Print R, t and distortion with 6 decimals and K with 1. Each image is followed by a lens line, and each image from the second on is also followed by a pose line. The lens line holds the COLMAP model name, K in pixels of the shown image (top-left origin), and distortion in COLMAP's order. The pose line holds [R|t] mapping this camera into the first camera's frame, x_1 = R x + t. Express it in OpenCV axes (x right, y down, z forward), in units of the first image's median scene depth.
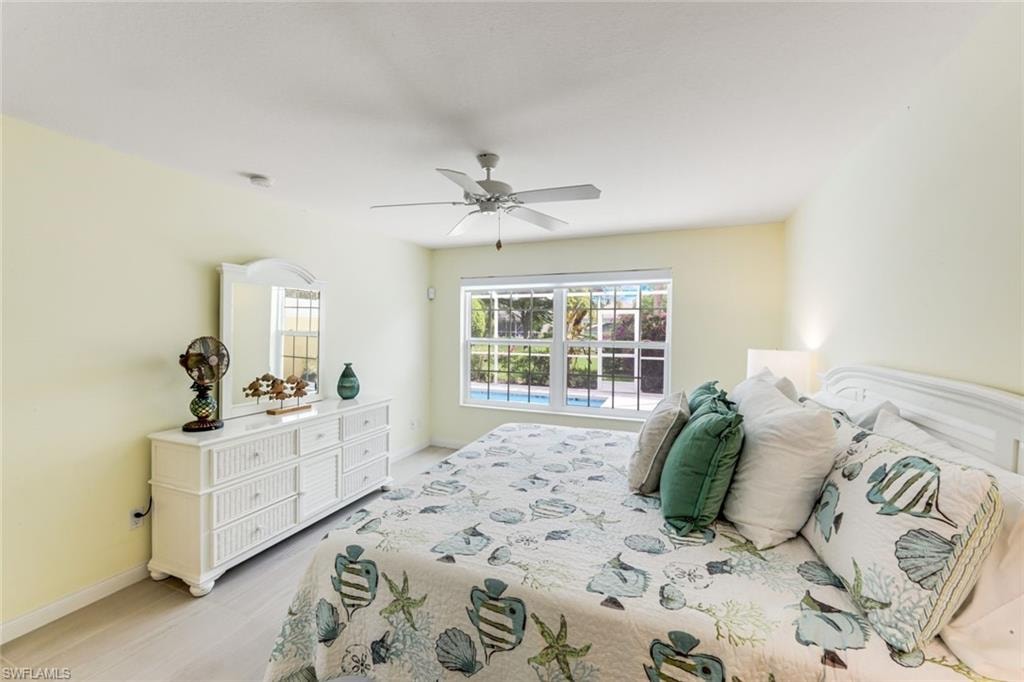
lens RADIAL K [[415.7, 0, 509.3], [0, 415.7, 331.9], [0, 0, 1]] dist [-0.000087, 0.000019]
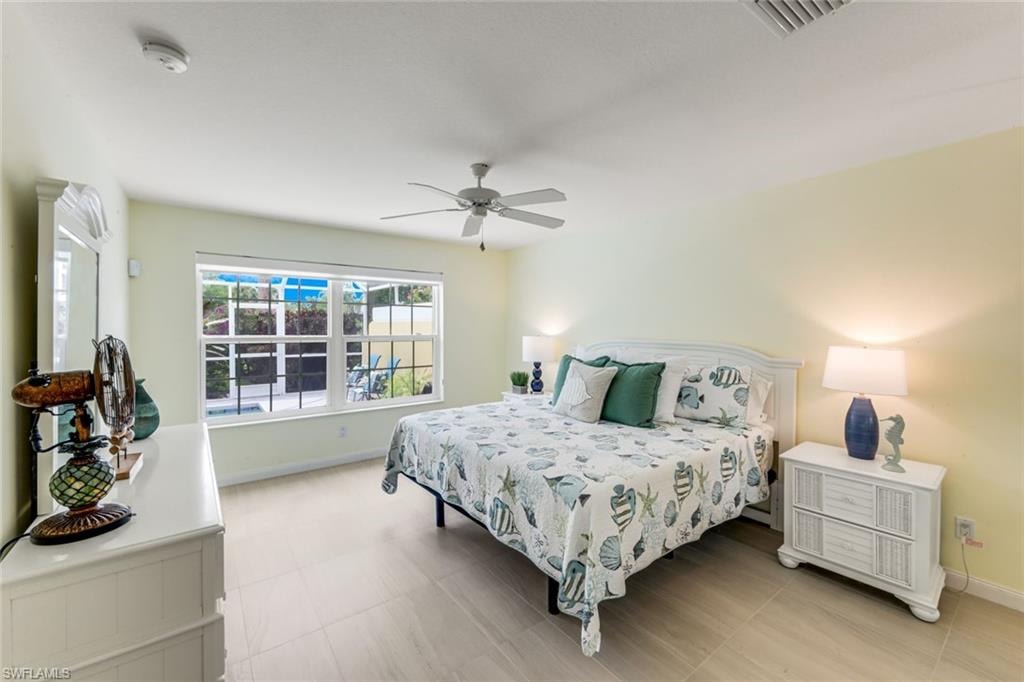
lens RADIAL K [[415.7, 0, 509.3], [0, 415.7, 331.9], [0, 0, 1]] dist [-0.000087, 0.000019]
pose [[0.505088, -0.014193, 0.862951, -0.982757], [0.010047, 0.999894, 0.010565, 0.010872], [-0.863009, 0.003333, 0.505177, 0.376788]]
